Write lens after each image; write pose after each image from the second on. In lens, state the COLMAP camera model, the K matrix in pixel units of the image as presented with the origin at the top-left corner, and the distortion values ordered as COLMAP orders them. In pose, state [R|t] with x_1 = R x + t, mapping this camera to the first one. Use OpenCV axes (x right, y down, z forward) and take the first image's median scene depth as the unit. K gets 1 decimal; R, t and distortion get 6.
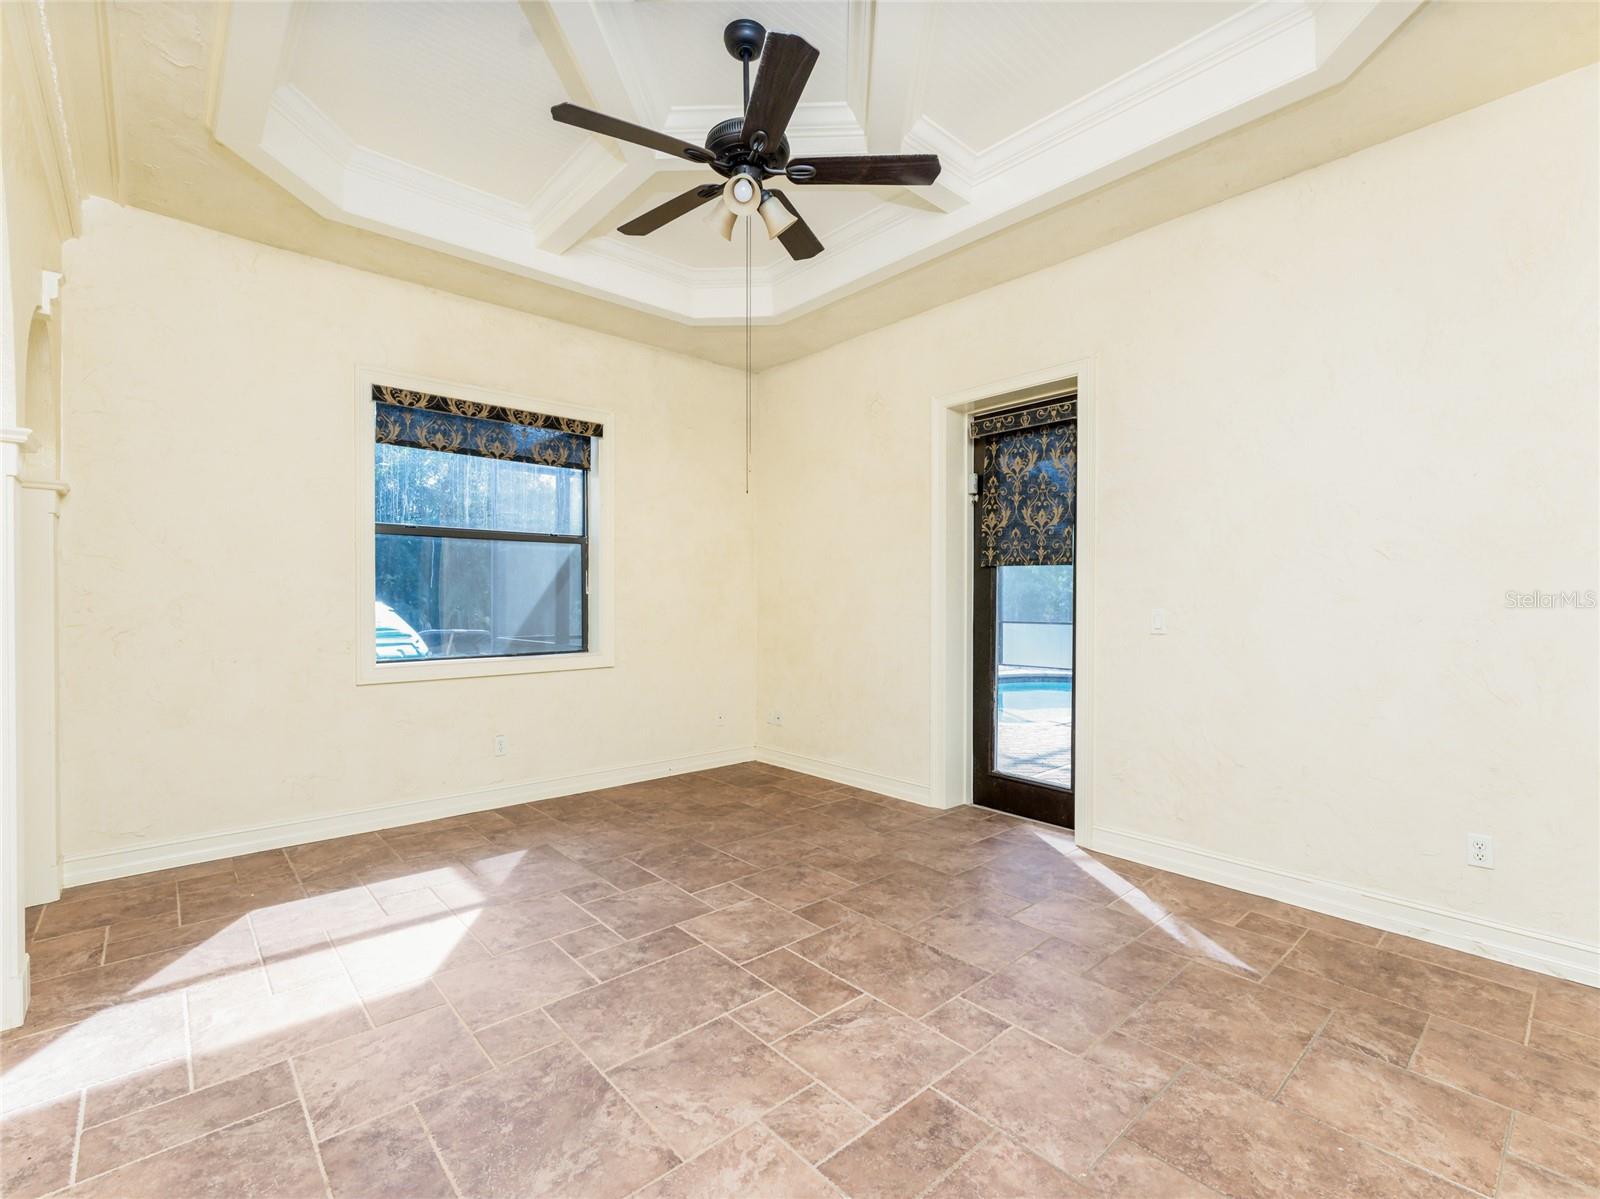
lens RADIAL K [[739.1, 0, 808.8], [0, 739.1, 598.8], [0, 0, 1]] dist [-0.000628, -0.000519]
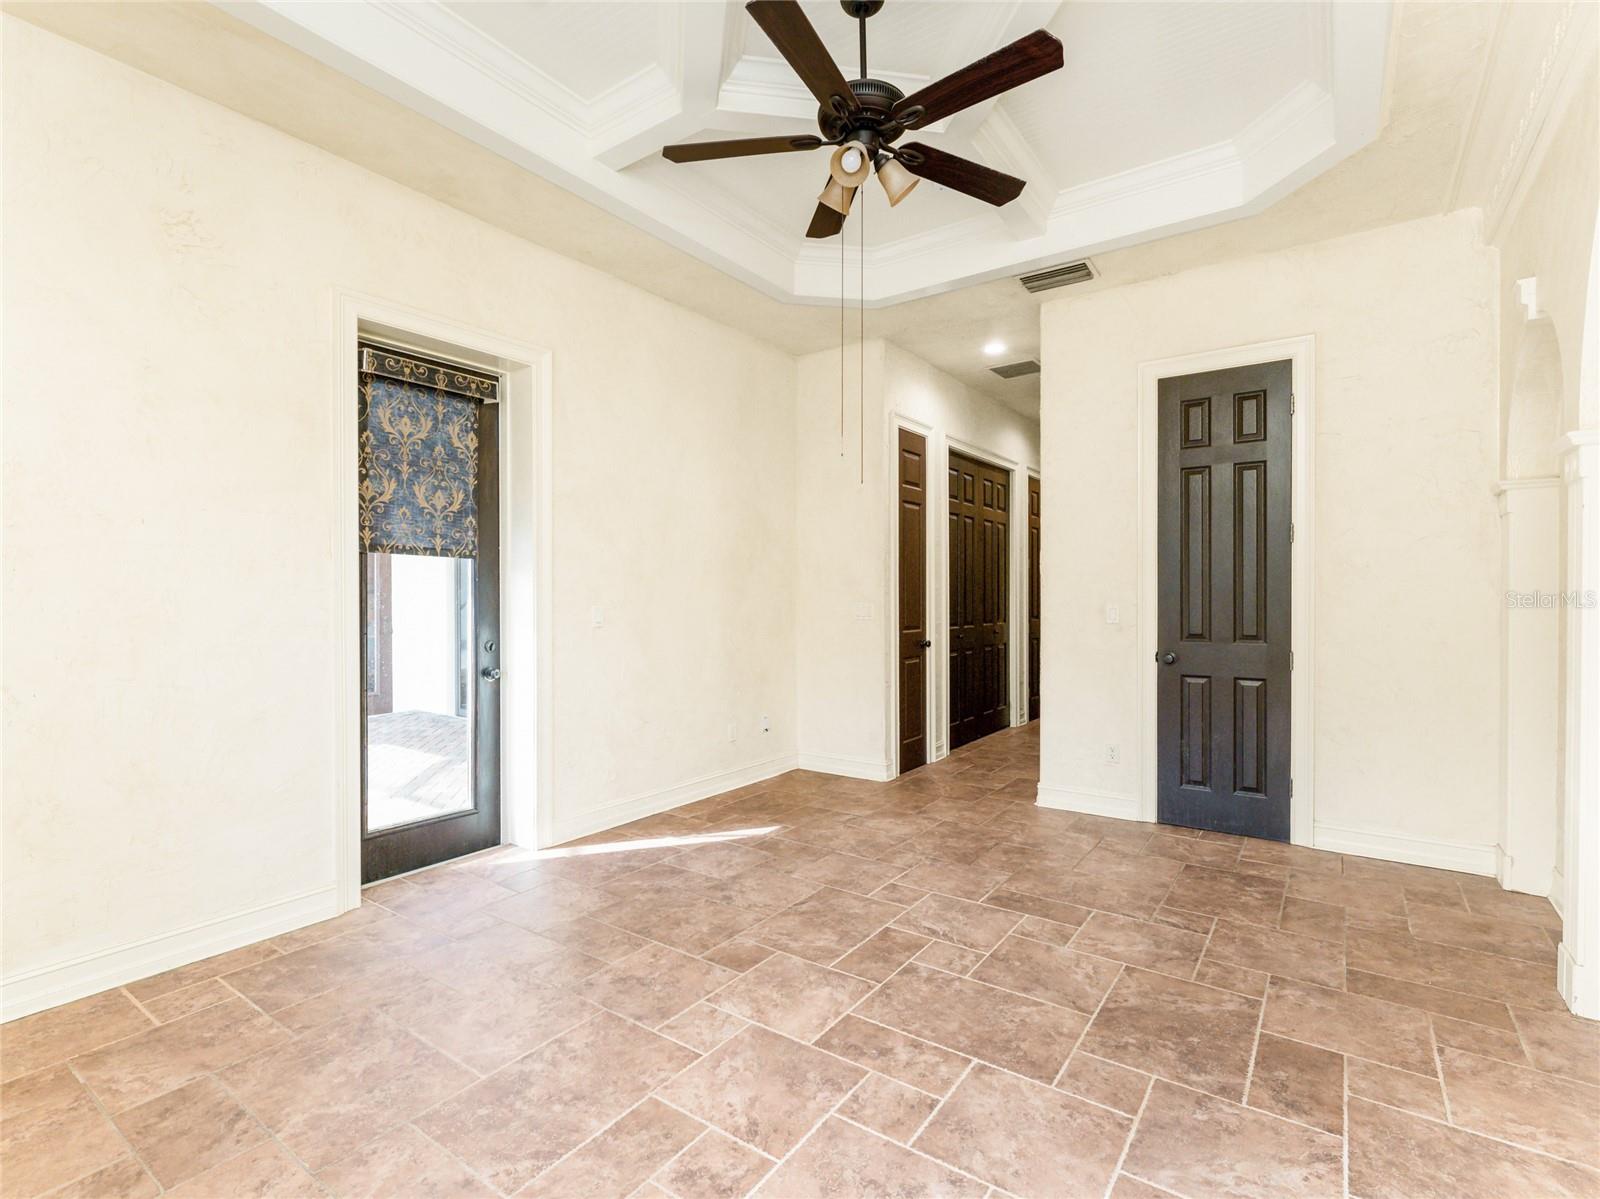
lens RADIAL K [[739.1, 0, 811.6], [0, 739.1, 598.0], [0, 0, 1]] dist [-0.000628, -0.000519]
pose [[-0.217546, -0.005732, 0.976033, -0.932324], [0.001486, 0.999980, 0.006204, -0.005416], [-0.976049, 0.002800, -0.217533, 1.207059]]
